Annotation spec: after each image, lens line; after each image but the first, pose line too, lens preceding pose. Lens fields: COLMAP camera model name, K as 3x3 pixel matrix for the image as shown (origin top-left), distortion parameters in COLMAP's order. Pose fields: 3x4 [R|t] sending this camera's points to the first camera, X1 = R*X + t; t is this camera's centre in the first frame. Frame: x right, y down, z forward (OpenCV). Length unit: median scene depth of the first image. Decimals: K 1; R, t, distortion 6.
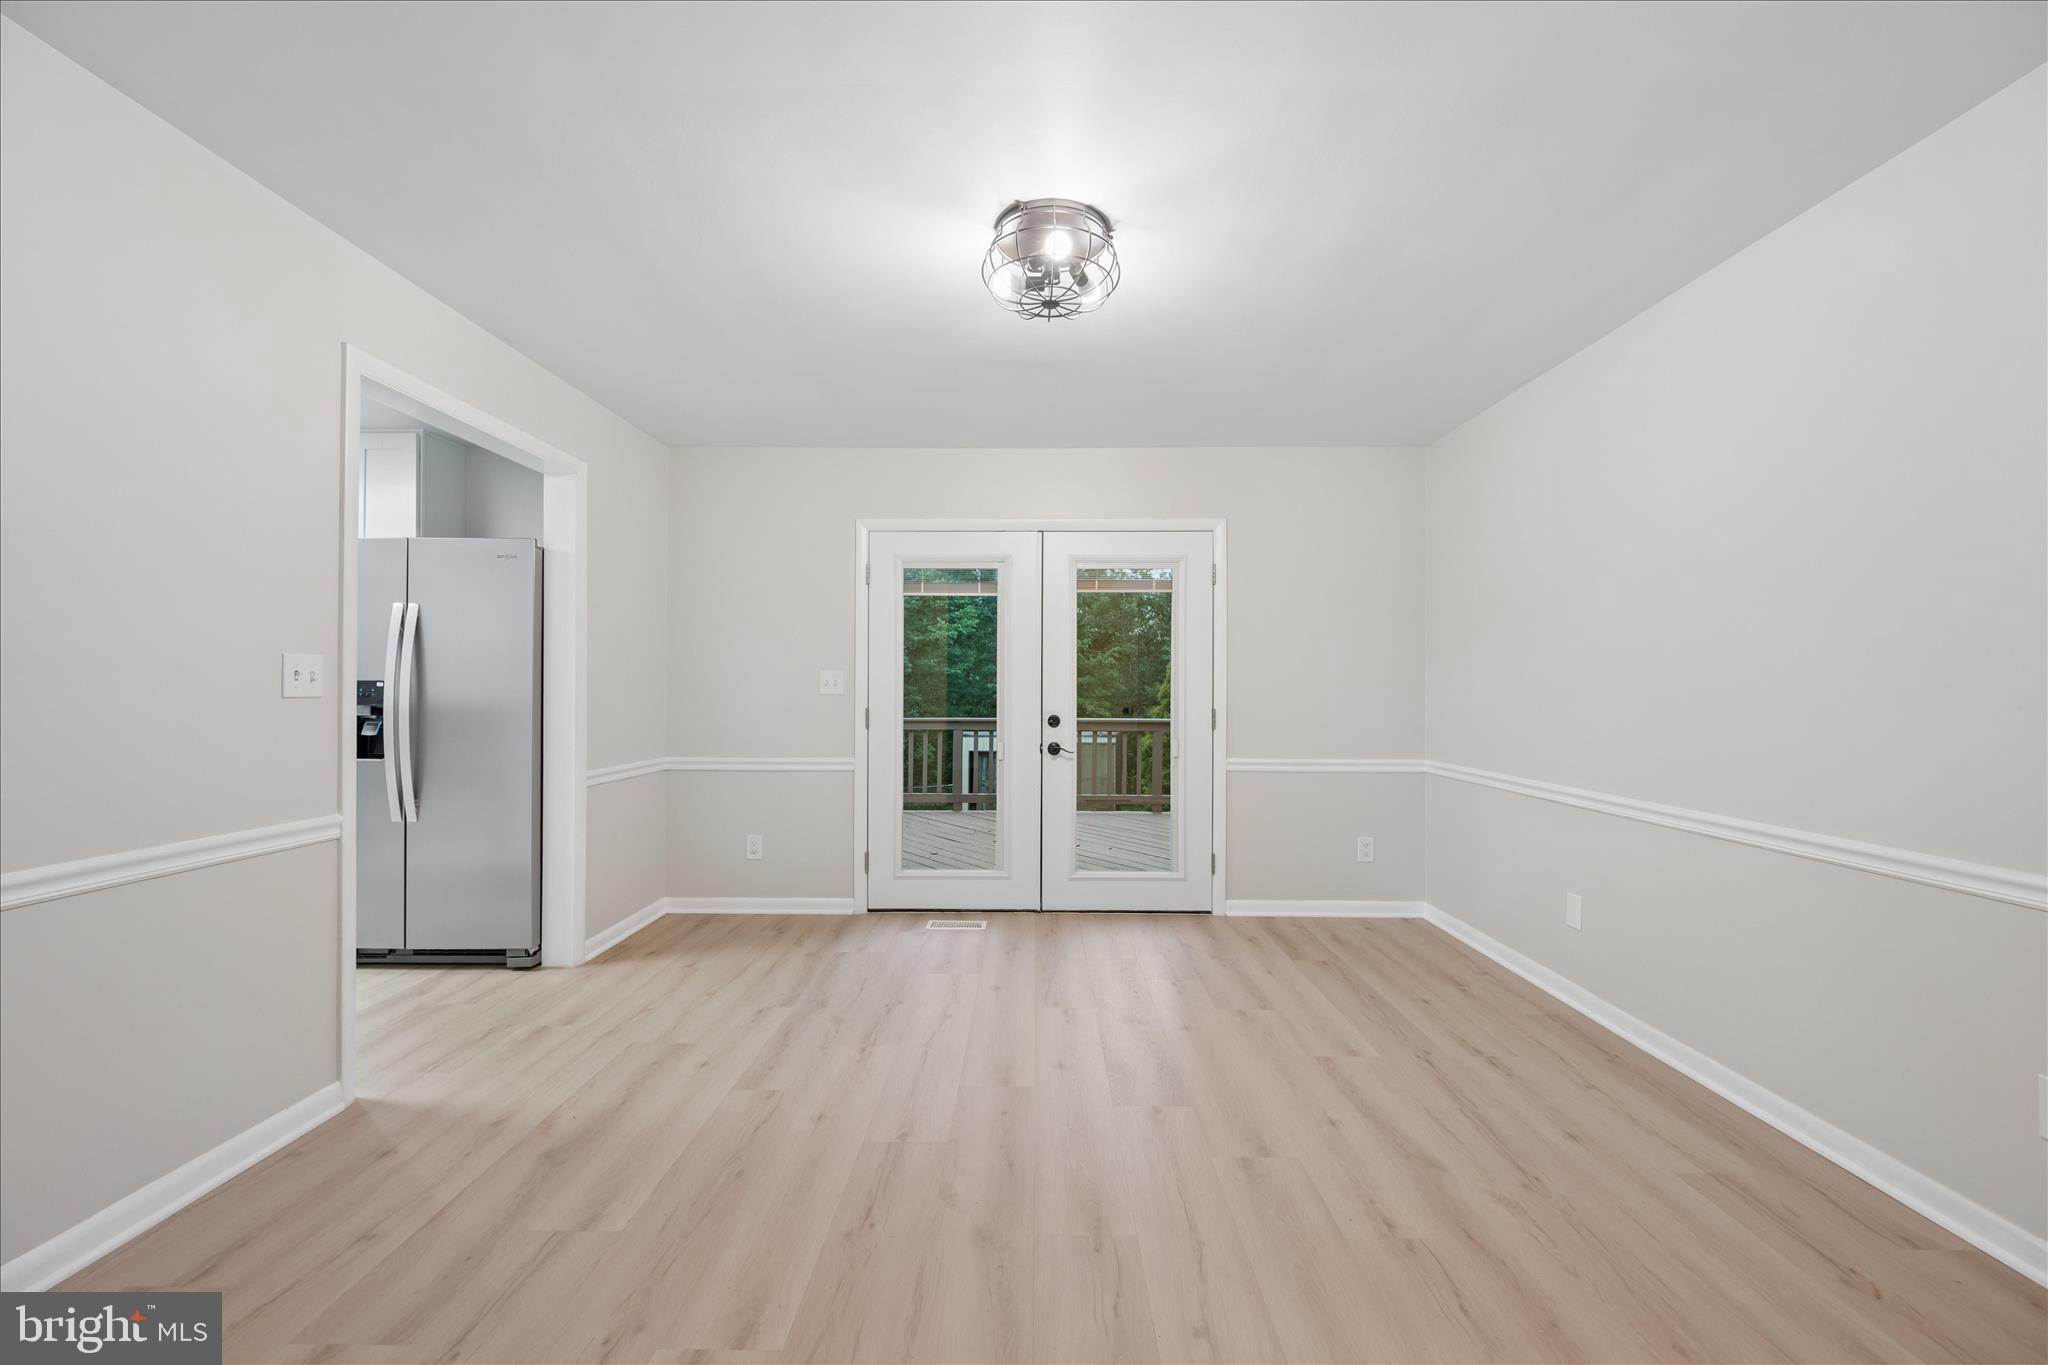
lens RADIAL K [[800.9, 0, 1029.2], [0, 800.9, 689.7], [0, 0, 1]] dist [-0.000481, -0.000543]
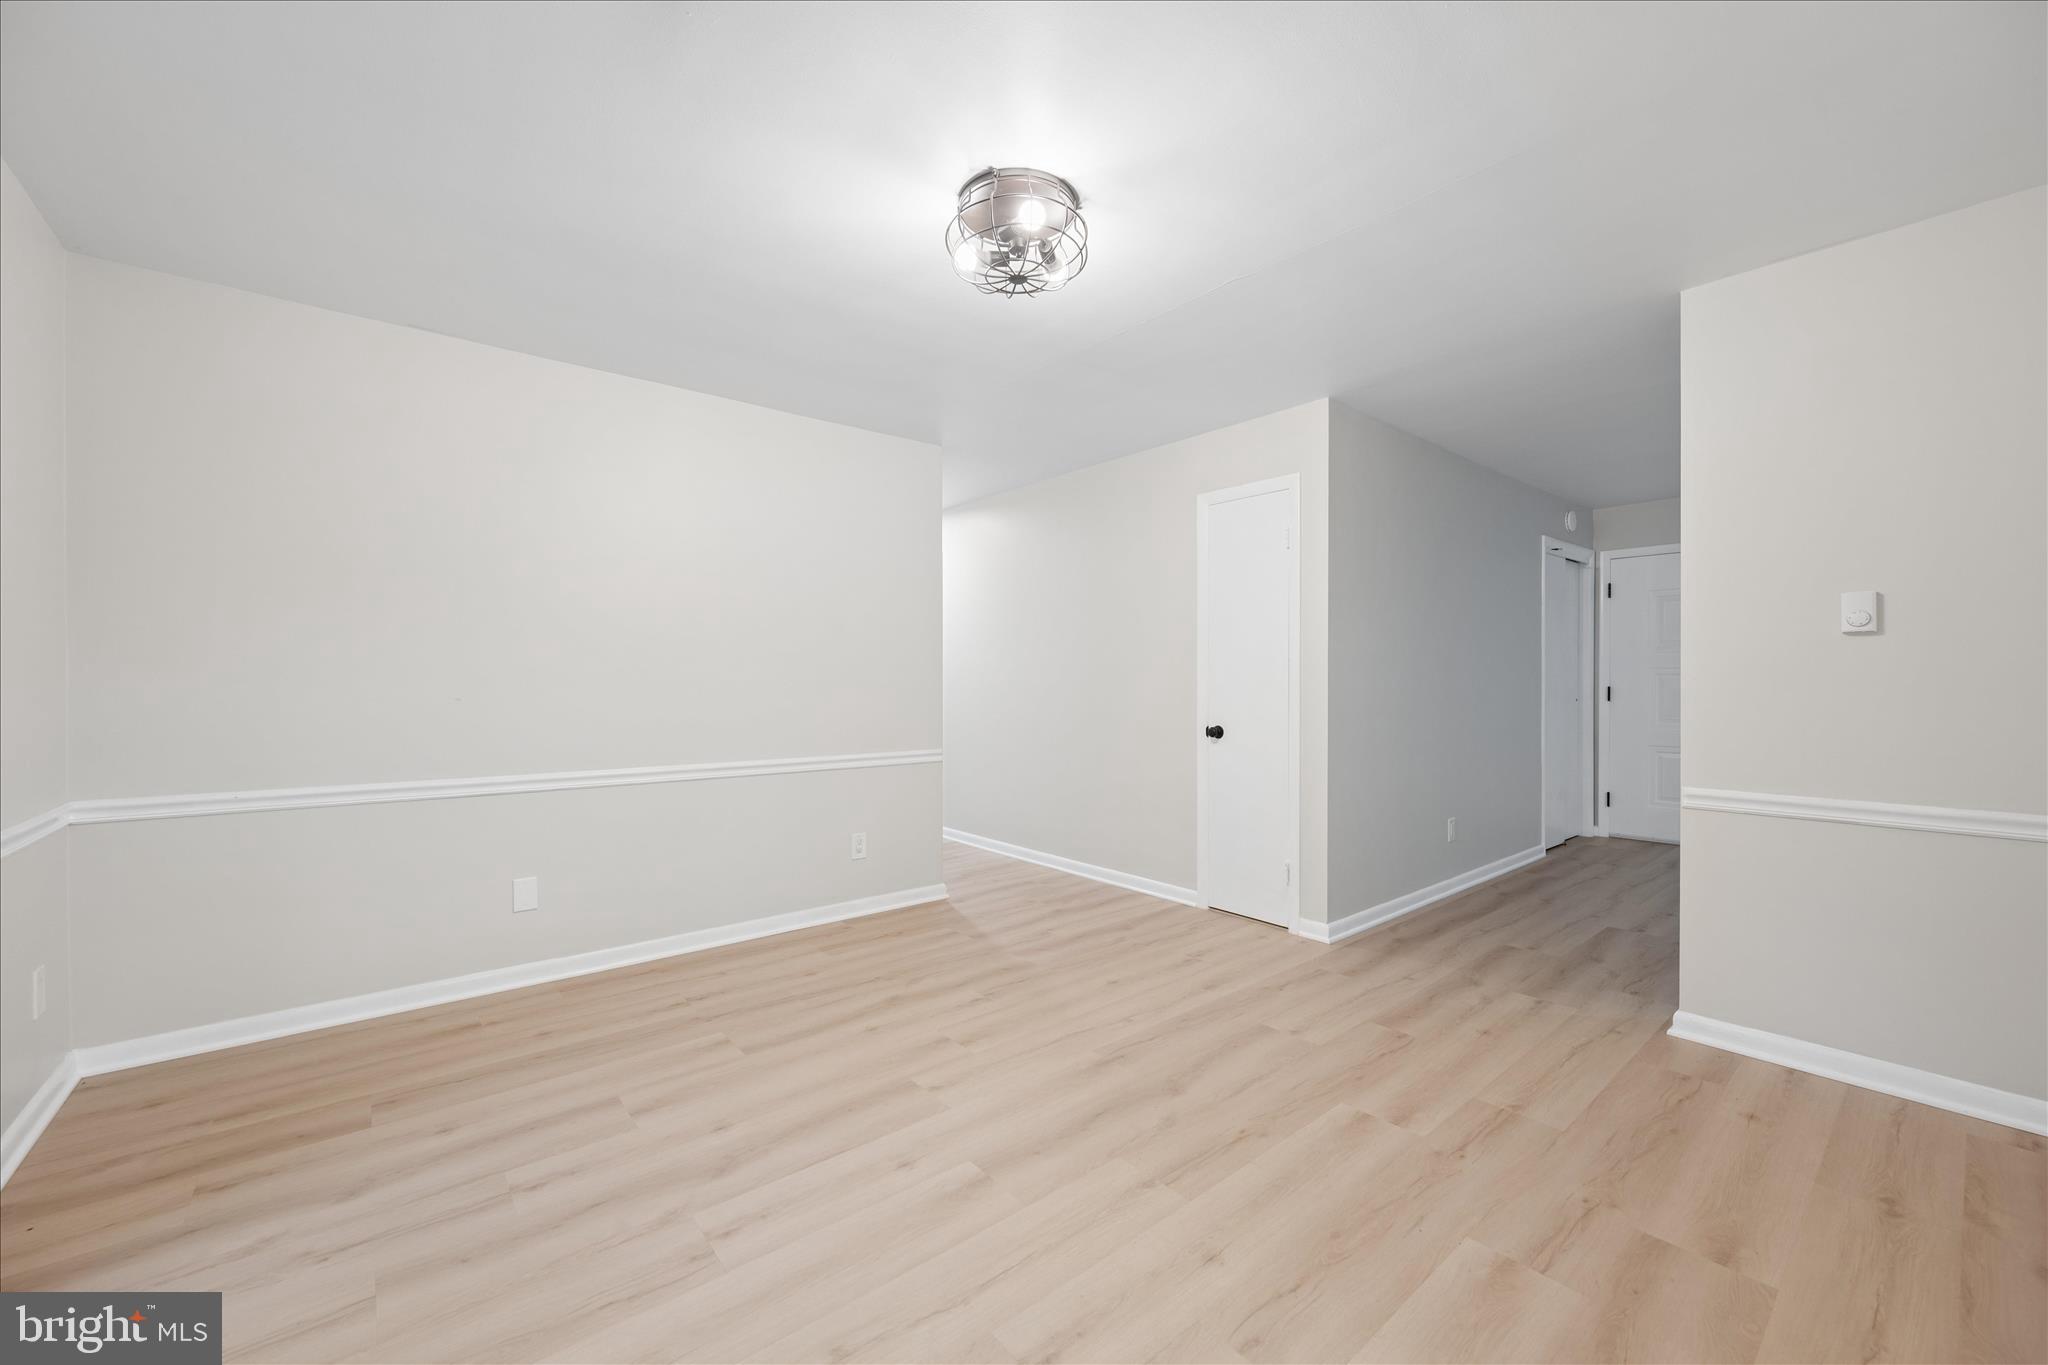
lens RADIAL K [[802.4, 0, 1023.2], [0, 802.4, 688.2], [0, 0, 1]] dist [-0.001290, -0.000217]
pose [[-0.646565, -0.009024, 0.762806, -0.624669], [-0.000072, 0.999931, 0.011768, -0.000635], [-0.762859, 0.007554, -0.646521, 1.415815]]
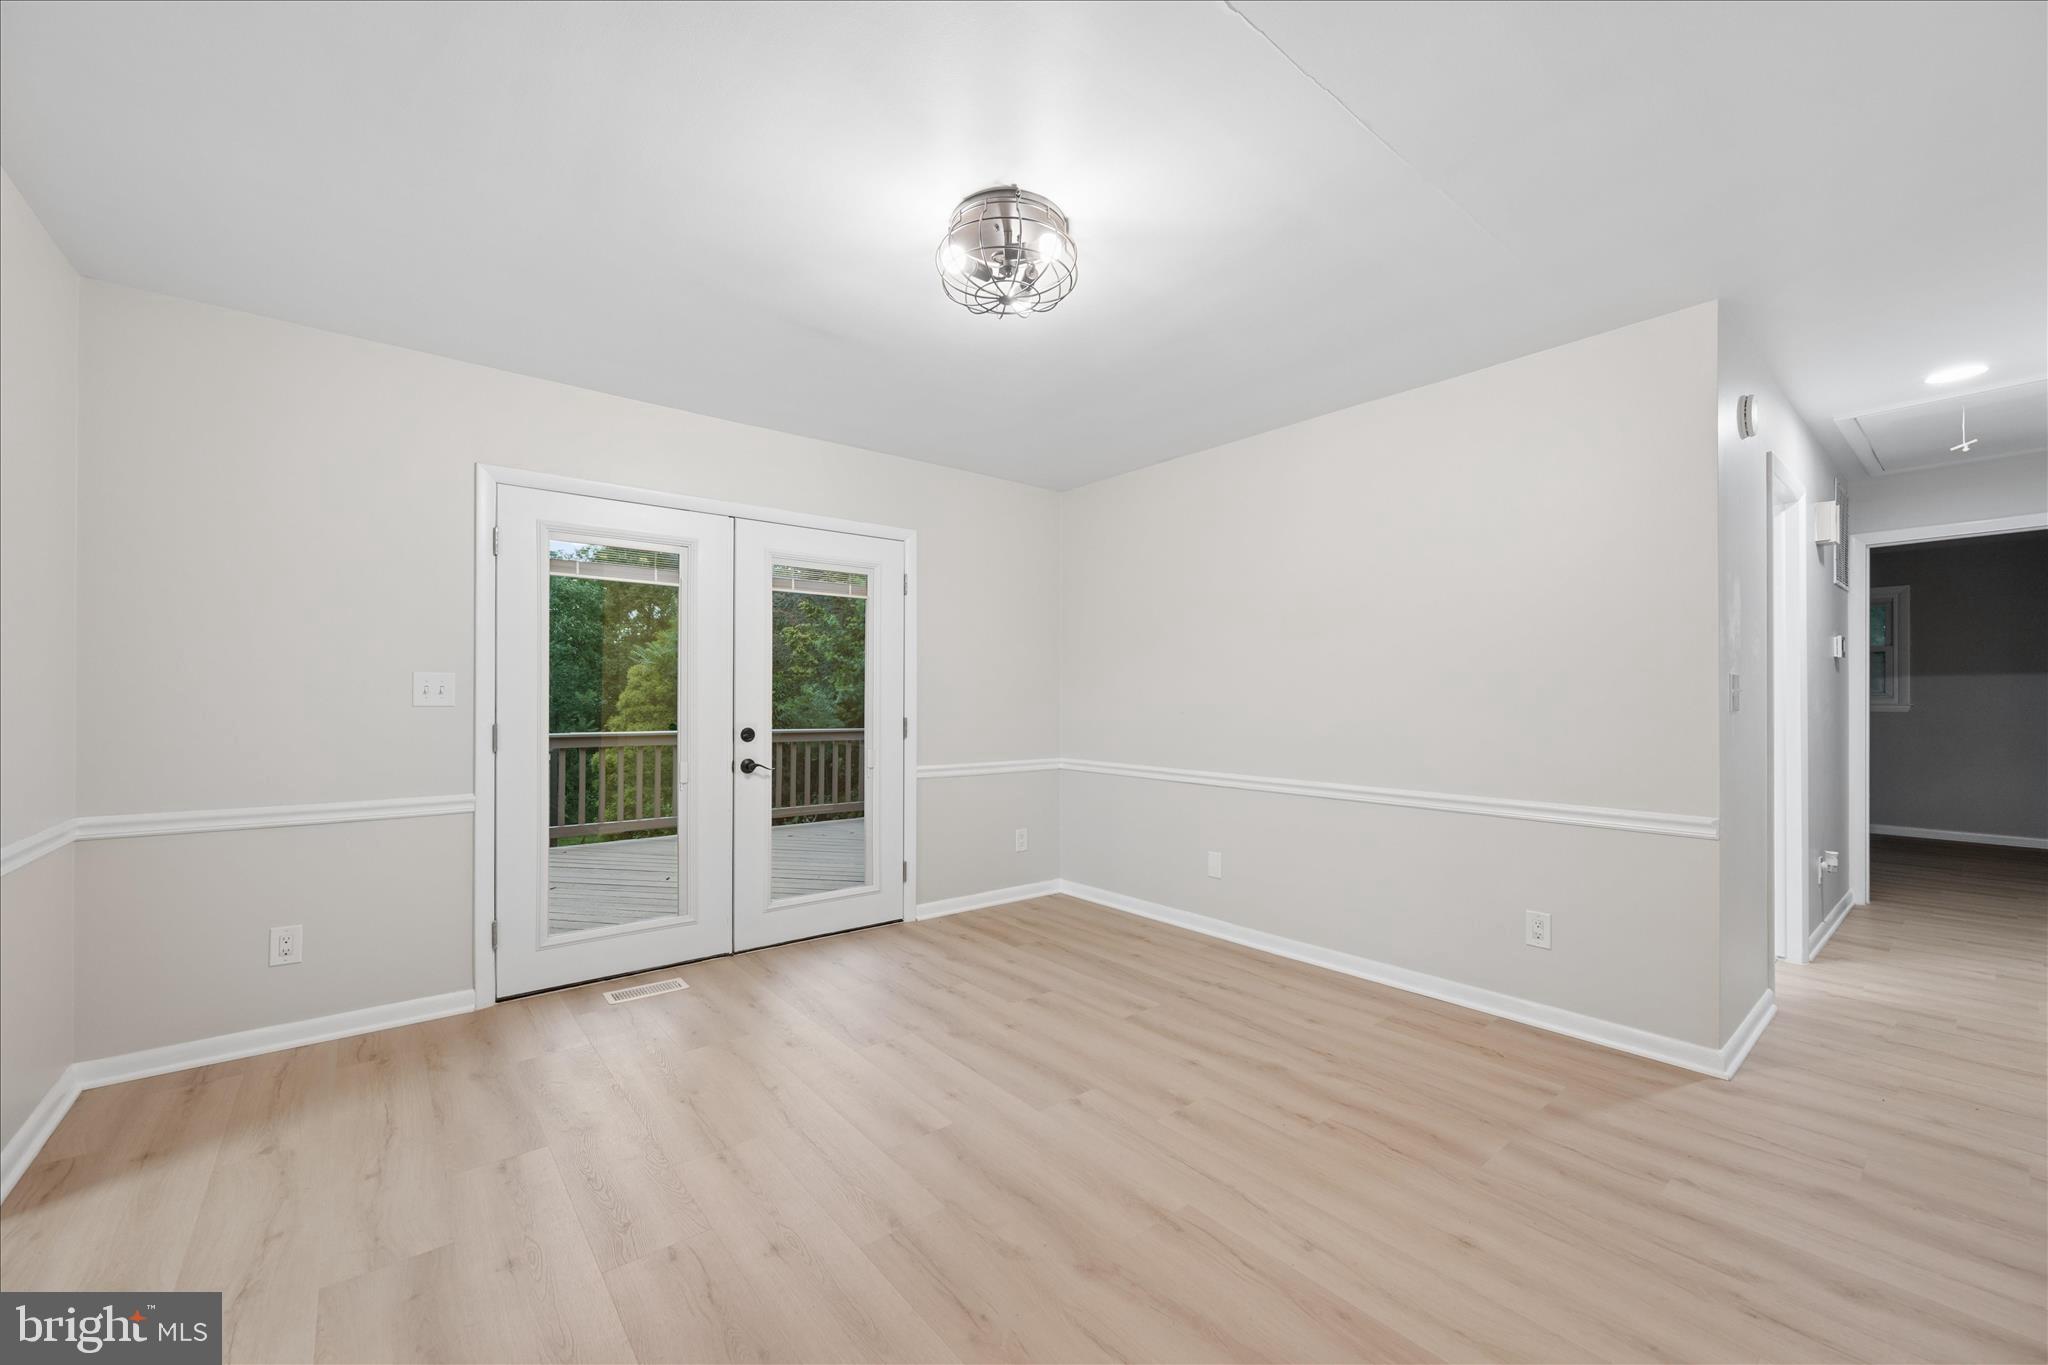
lens RADIAL K [[803.5, 0, 1024.2], [0, 803.5, 696.9], [0, 0, 1]] dist [-0.003011, -0.000241]
pose [[0.766192, 0.000459, 0.642612, -0.509083], [0.000159, 1.000000, -0.000904, -0.002287], [-0.642612, 0.000795, 0.766192, 0.214965]]
